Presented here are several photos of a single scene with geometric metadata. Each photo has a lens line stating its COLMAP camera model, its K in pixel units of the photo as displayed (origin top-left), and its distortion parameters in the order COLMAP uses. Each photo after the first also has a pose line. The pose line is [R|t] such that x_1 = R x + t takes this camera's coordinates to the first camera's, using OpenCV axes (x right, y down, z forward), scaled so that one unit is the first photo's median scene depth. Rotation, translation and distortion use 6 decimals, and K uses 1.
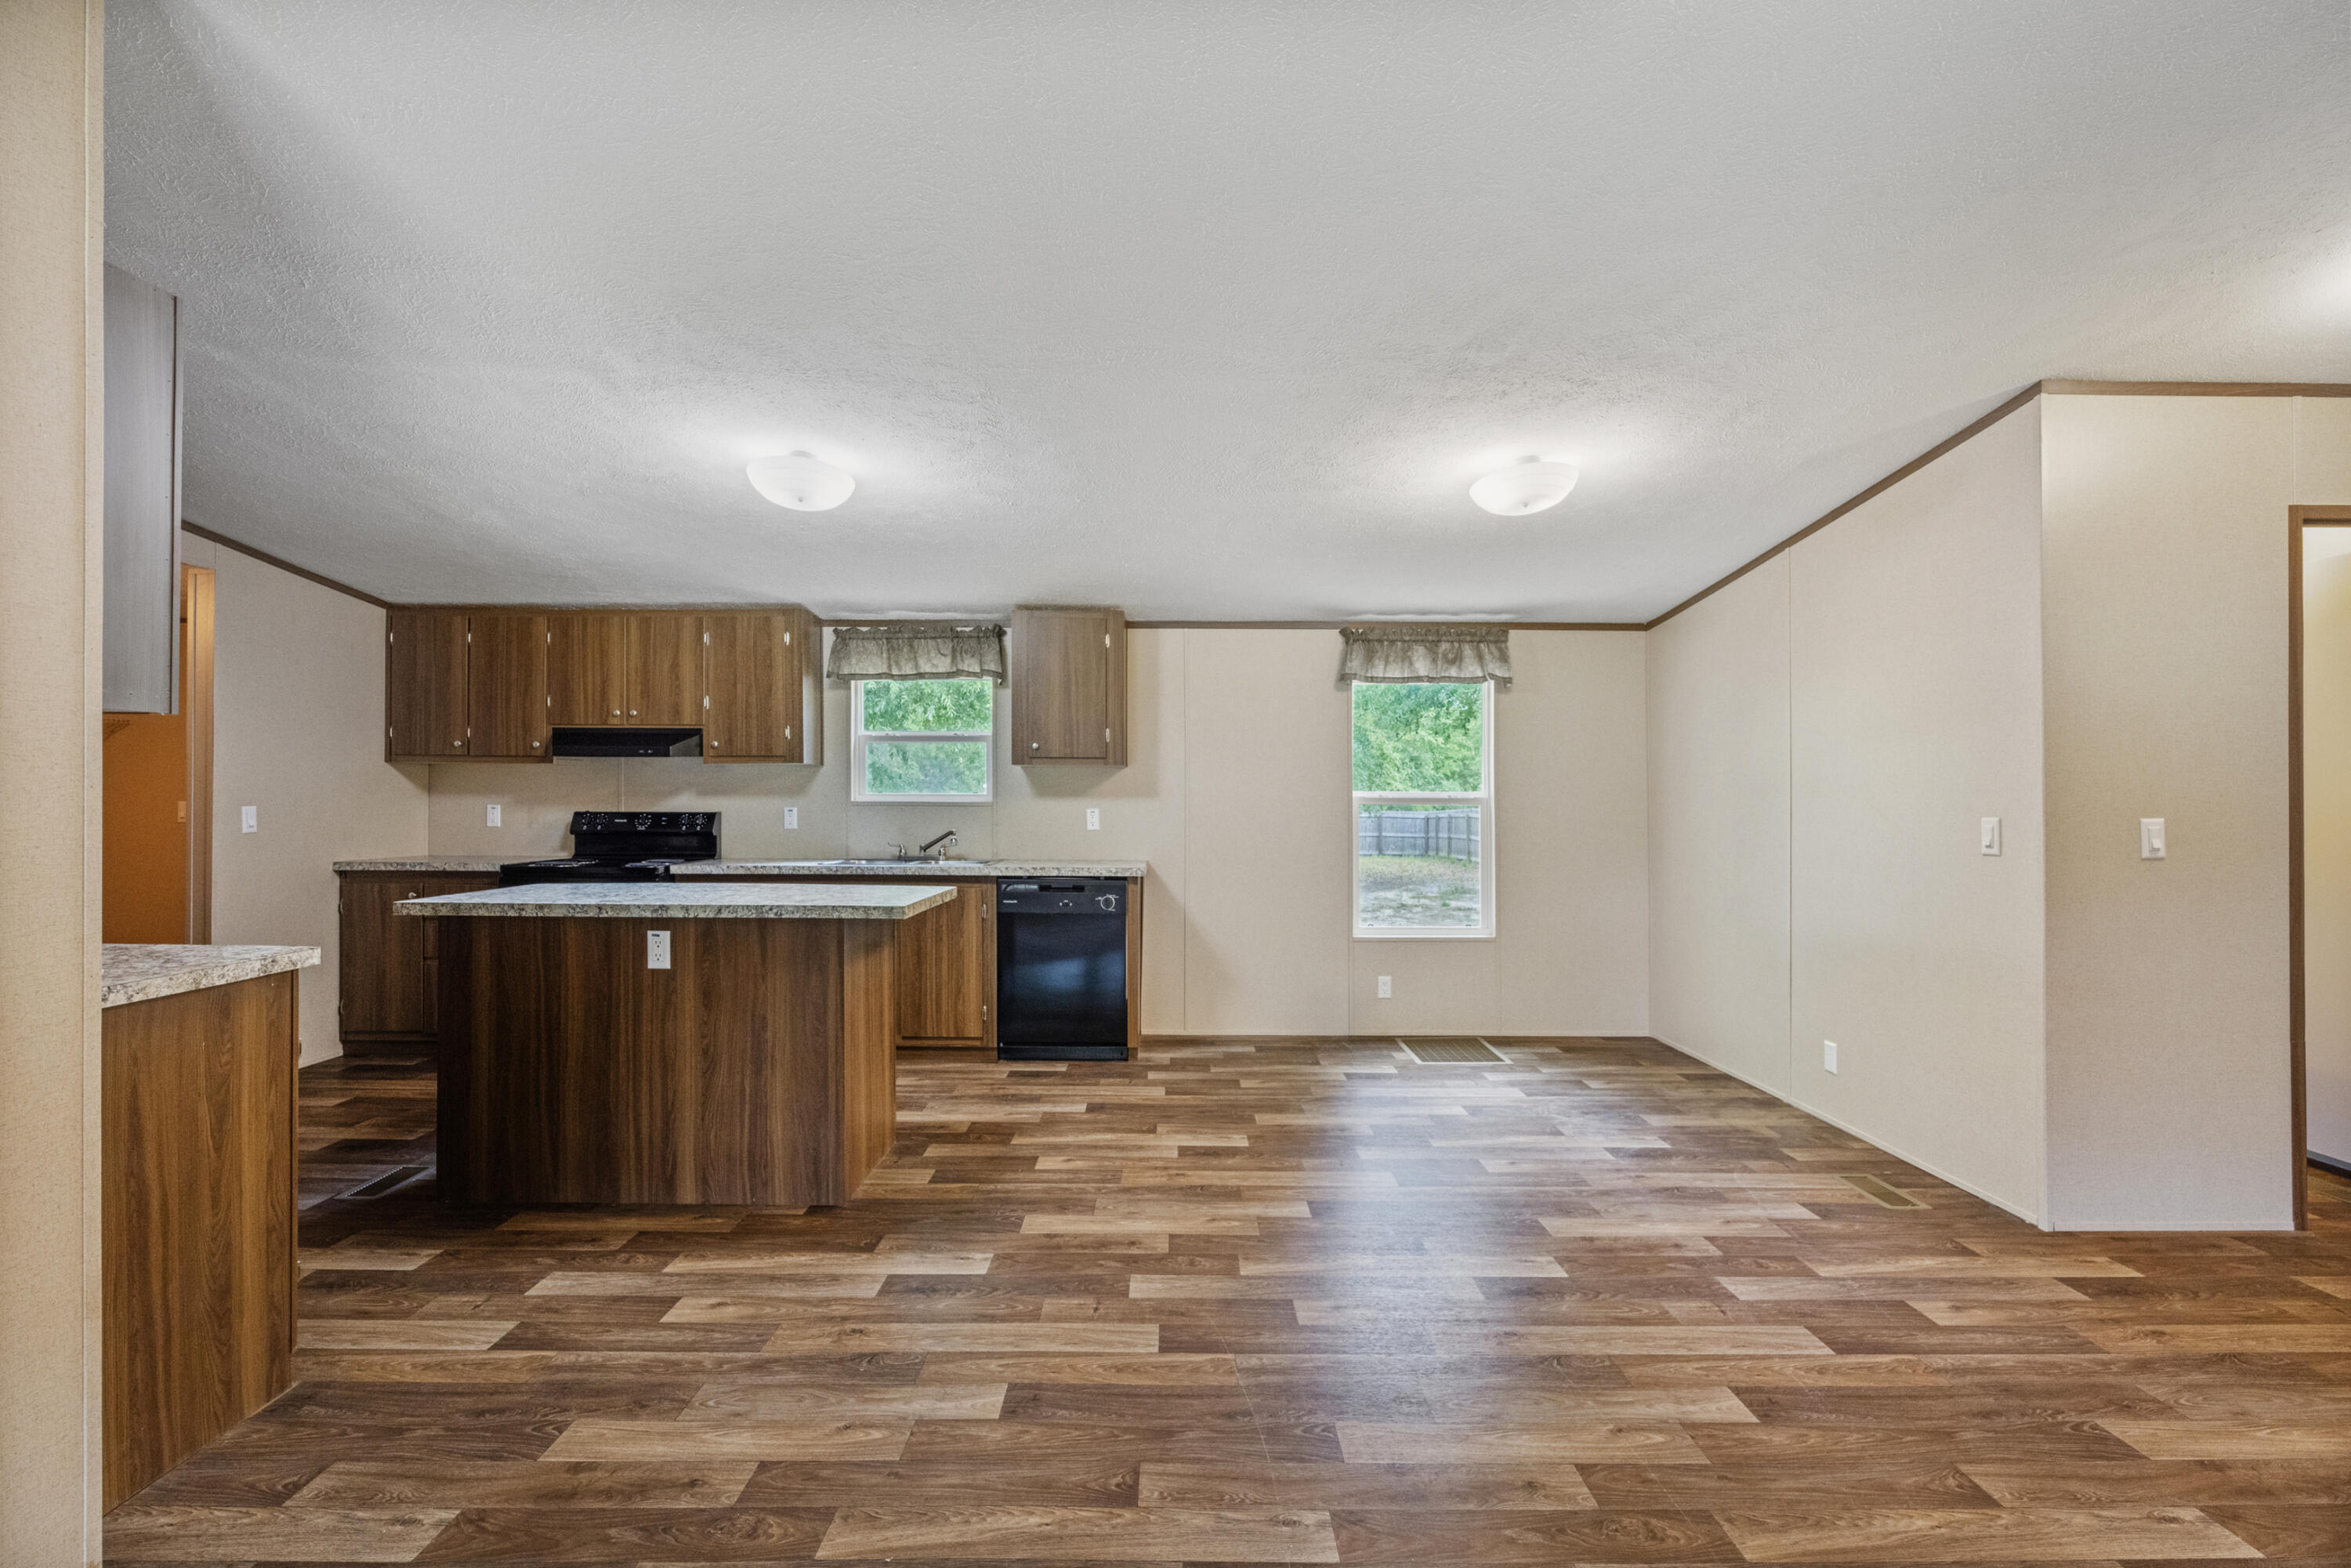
lens RADIAL K [[1027.0, 0, 1143.1], [0, 1027.0, 797.6], [0, 0, 1]] dist [-0.016024, 0.000119]
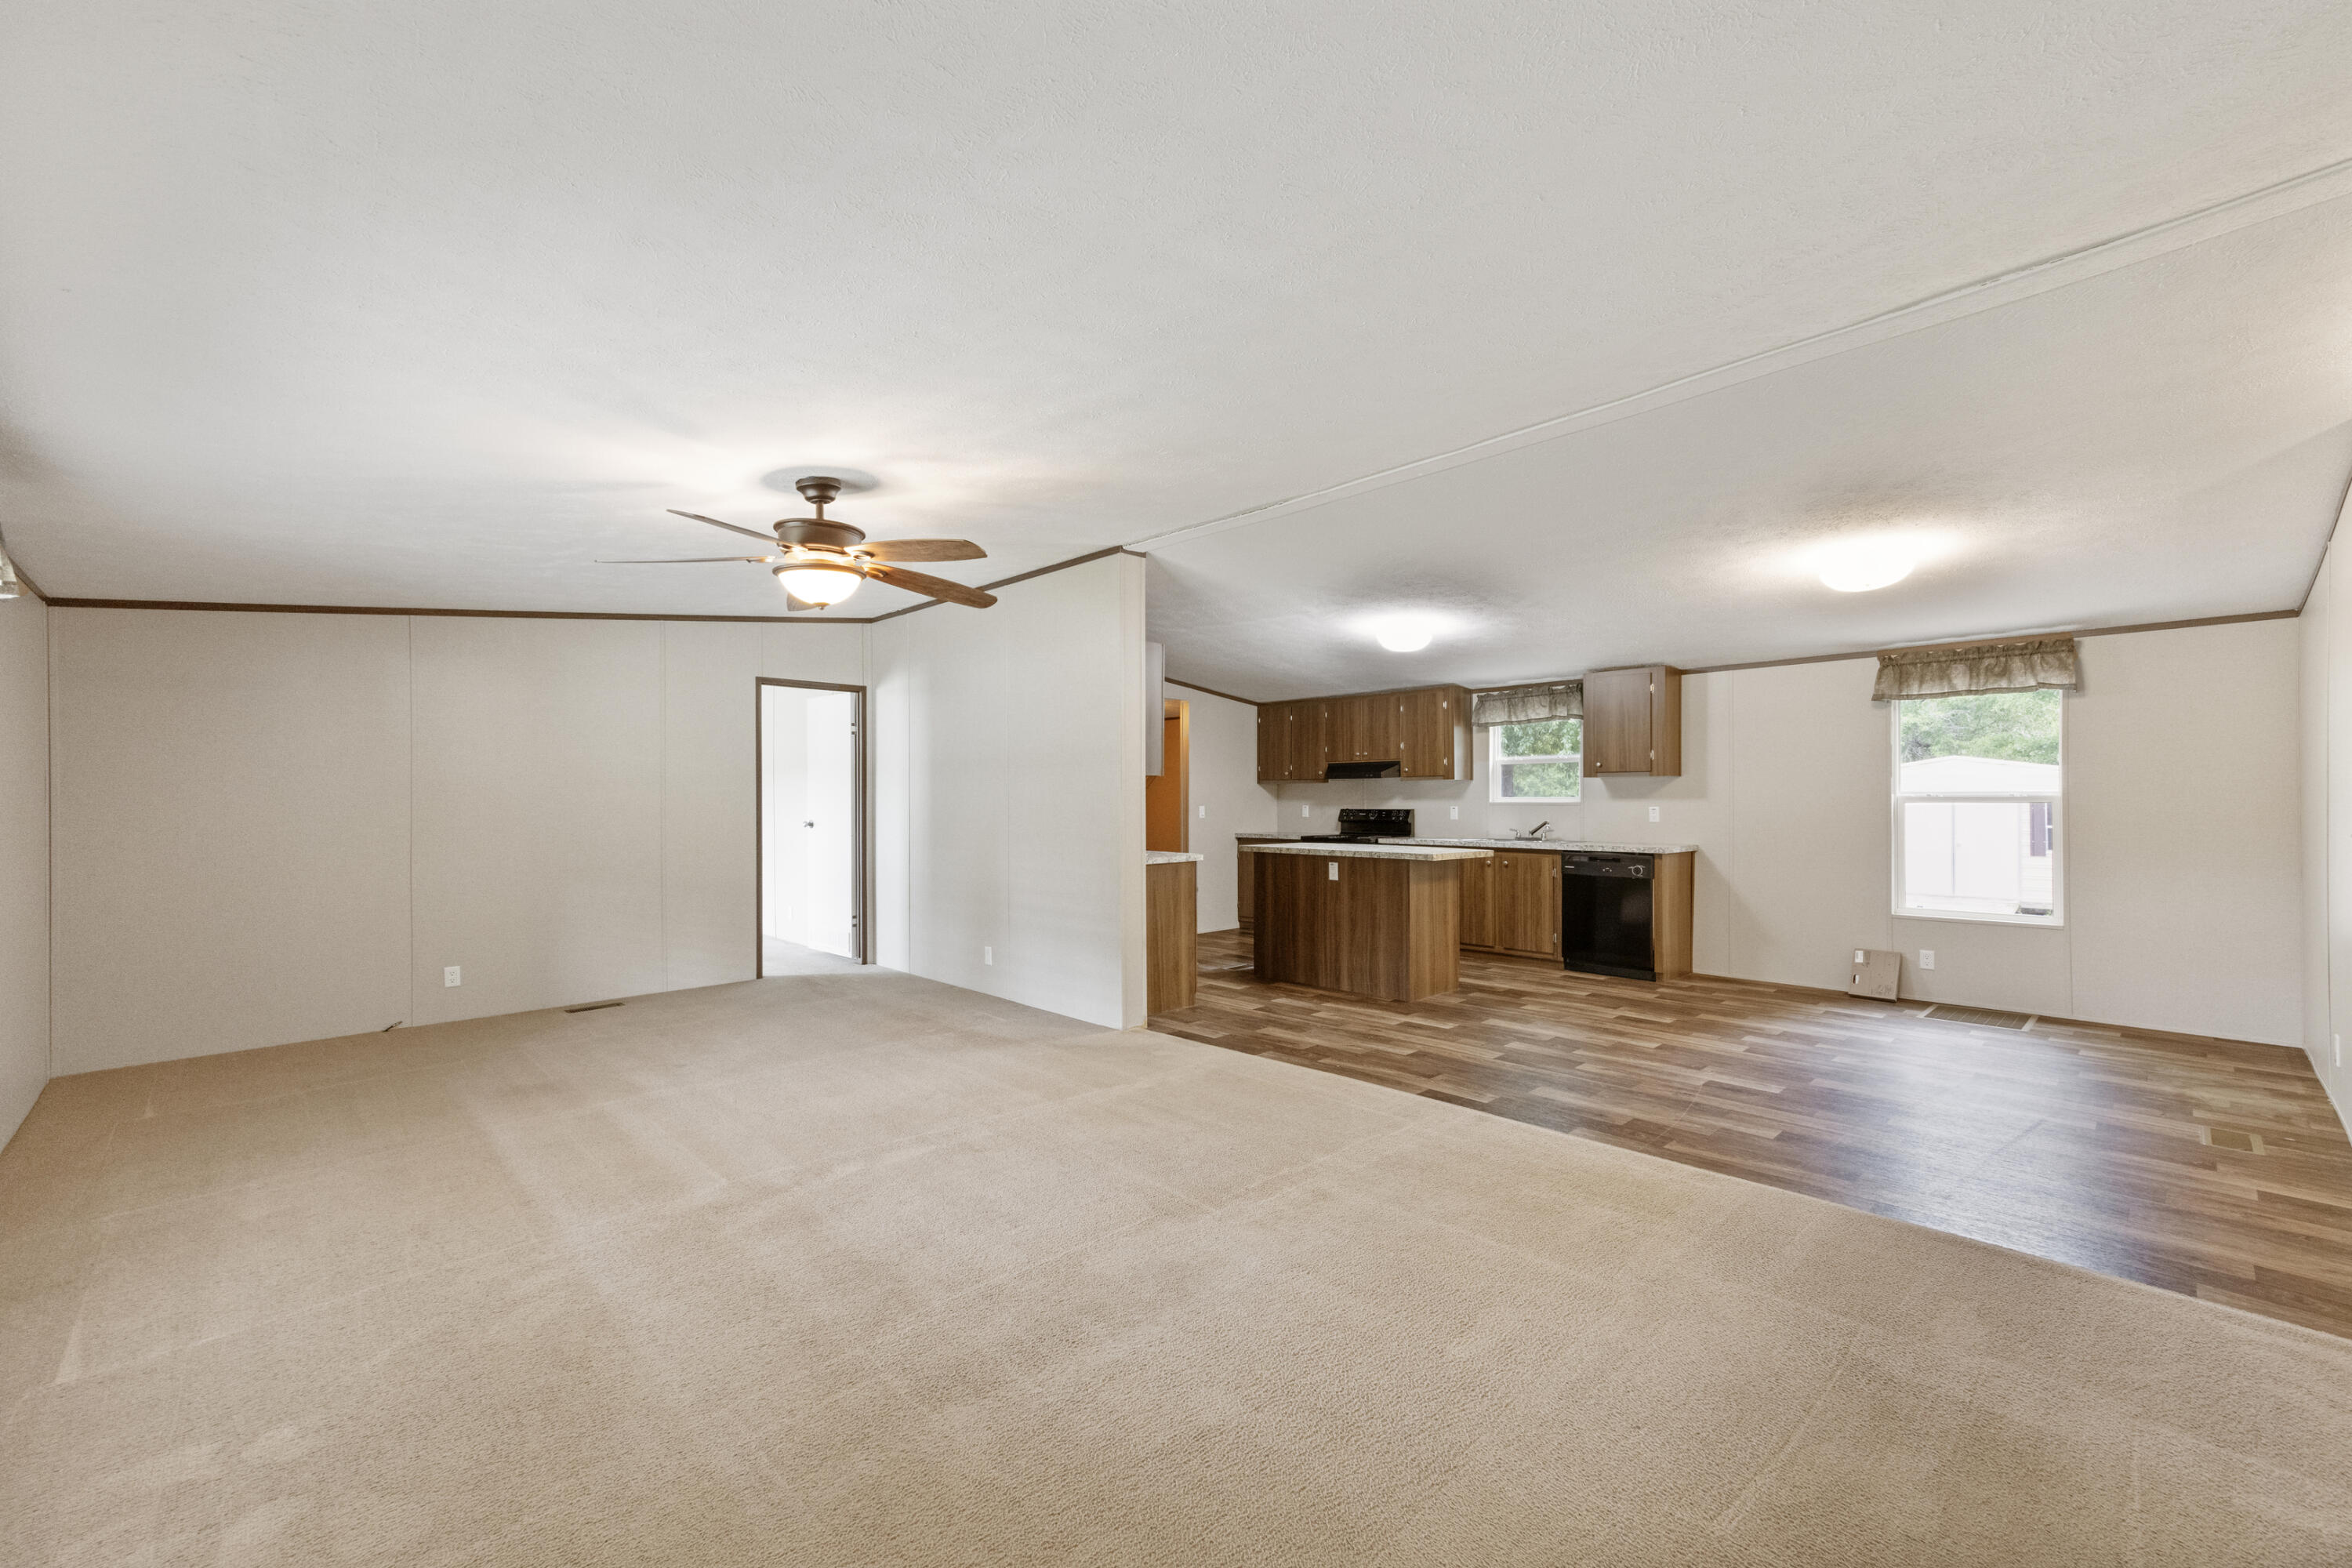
lens RADIAL K [[940.6, 0, 1198.4], [0, 940.6, 800.2], [0, 0, 1]] dist [0.023768, 0.000236]
pose [[0.721345, -0.006871, -0.692542, 0.436819], [0.006457, 0.999974, -0.003195, 0.001999], [0.692546, -0.002167, 0.721371, -0.395528]]
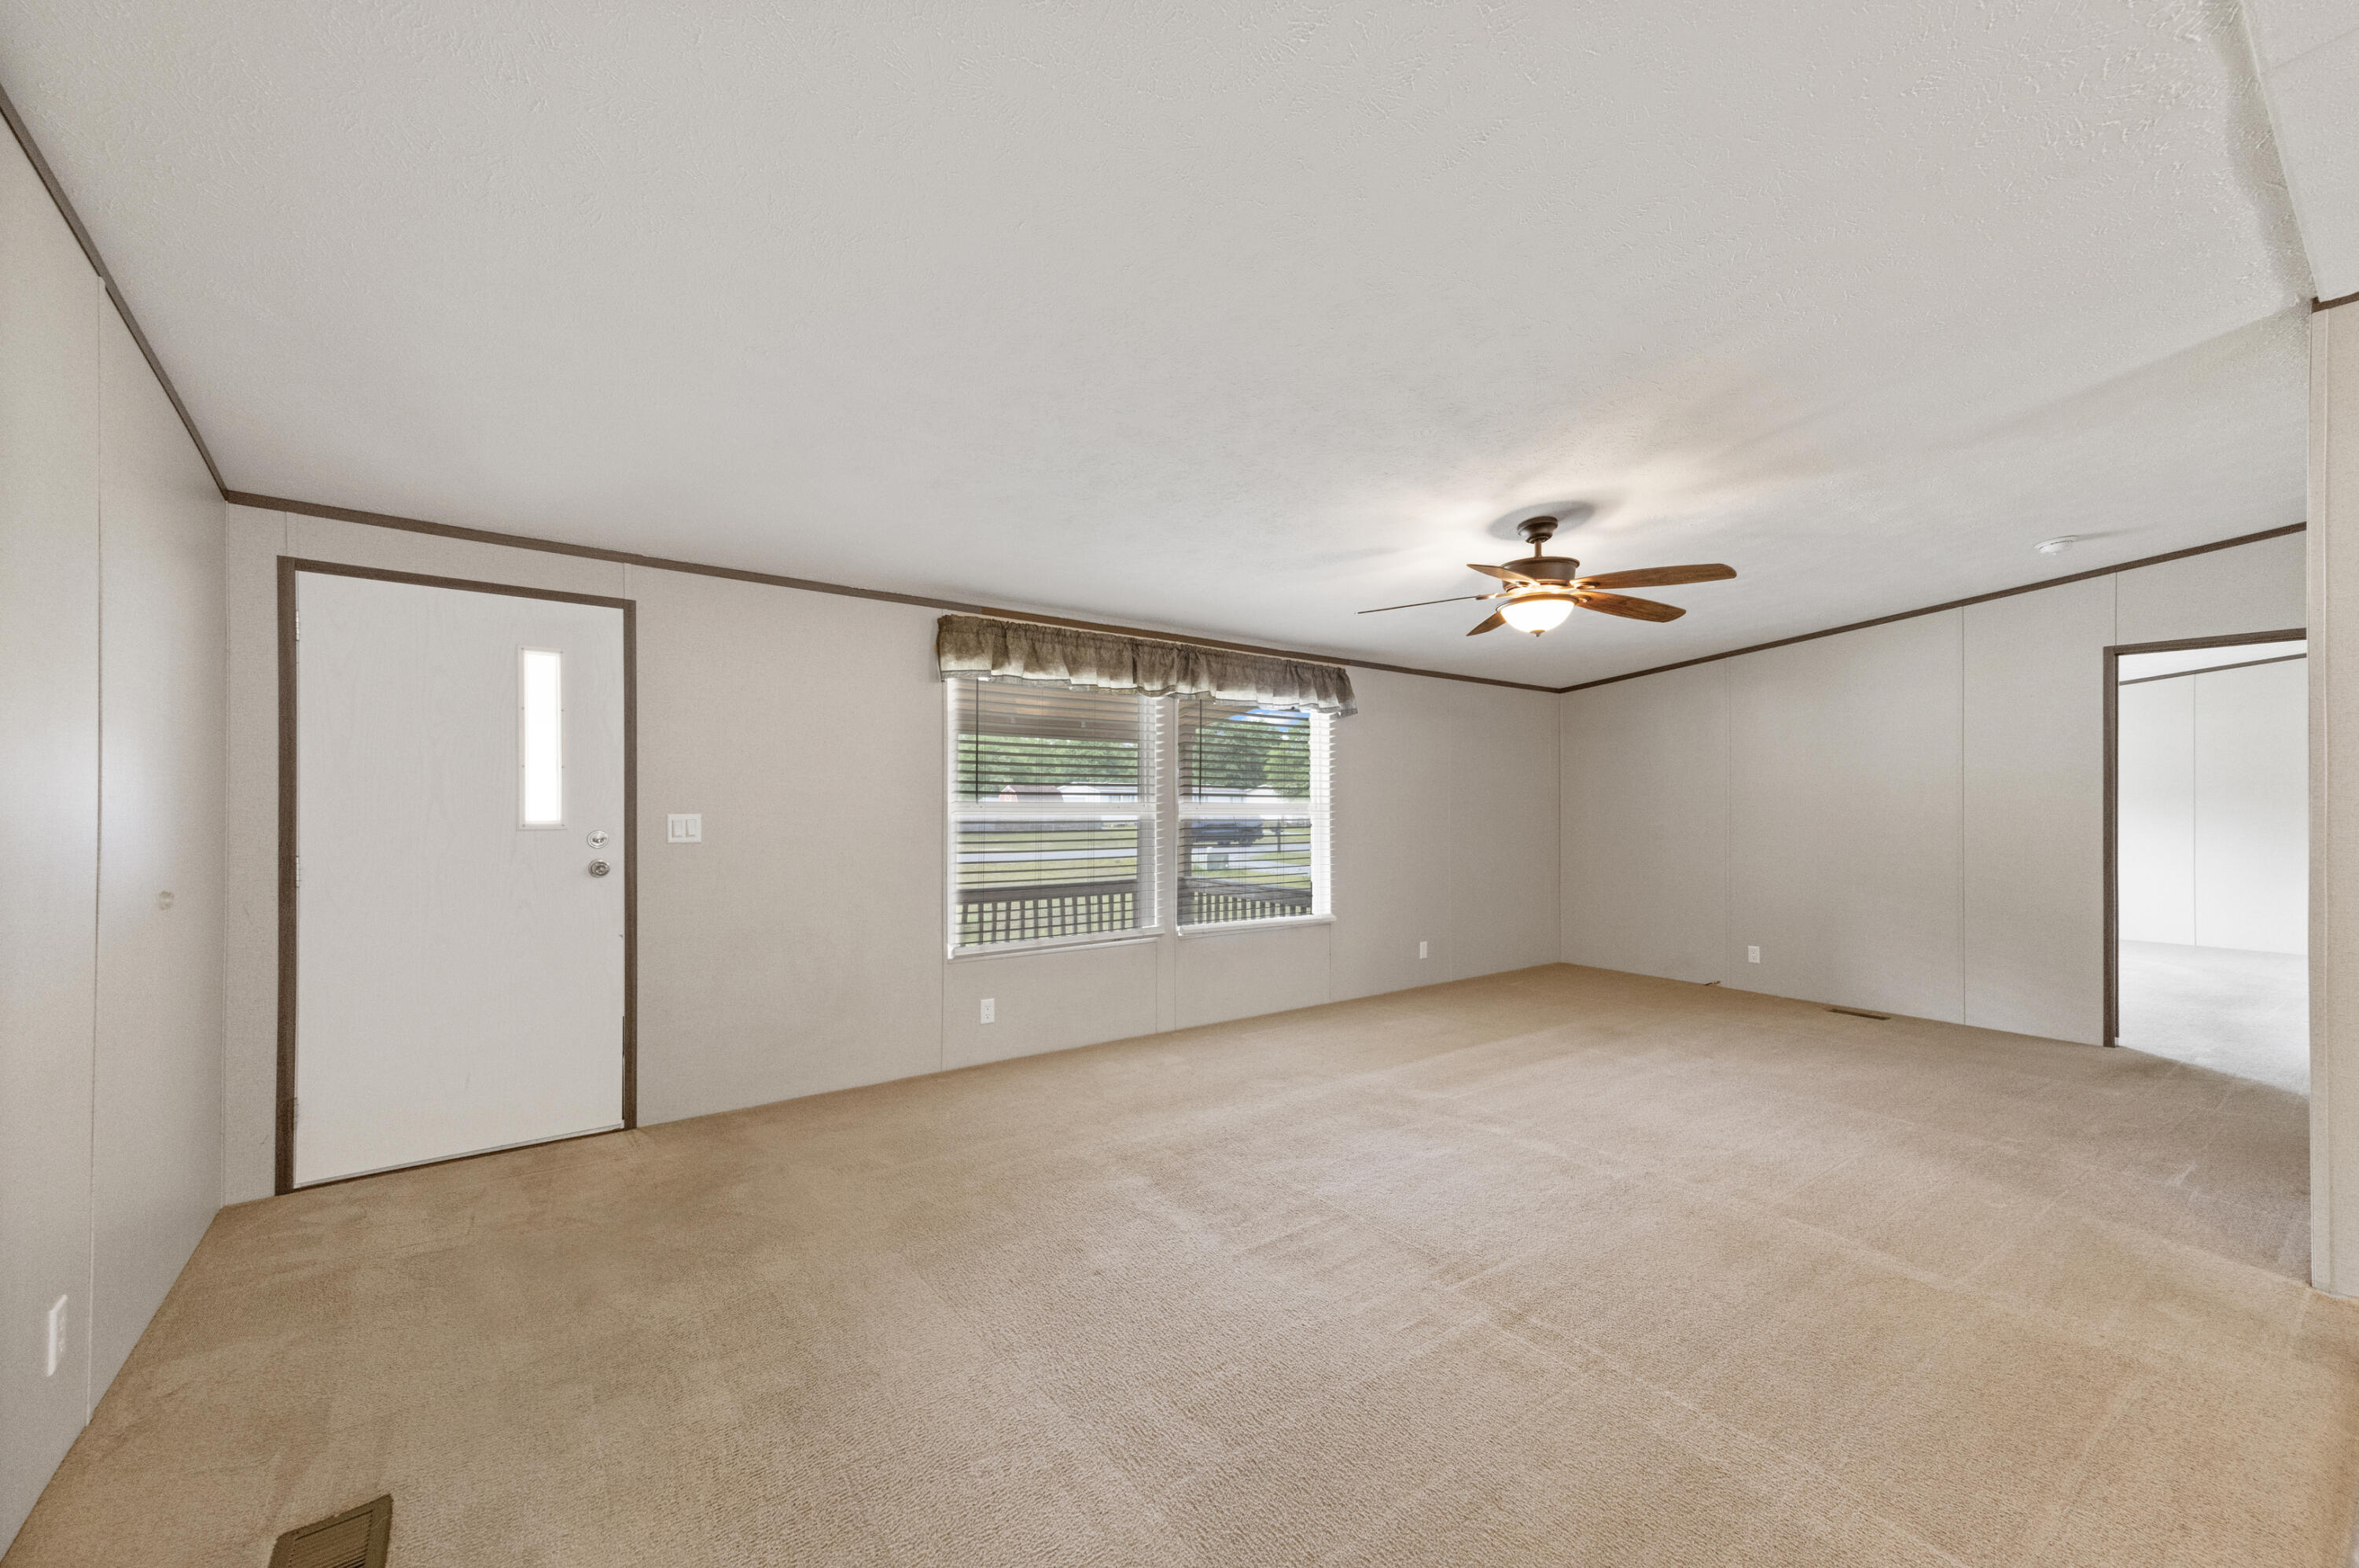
lens RADIAL K [[943.4, 0, 1201.9], [0, 943.4, 800.3], [0, 0, 1]] dist [0.023768, 0.000236]
pose [[-0.780762, -0.011717, -0.624719, 0.458163], [-0.013070, 0.999912, -0.002420, -0.001664], [0.624692, 0.006276, -0.780846, 0.314474]]
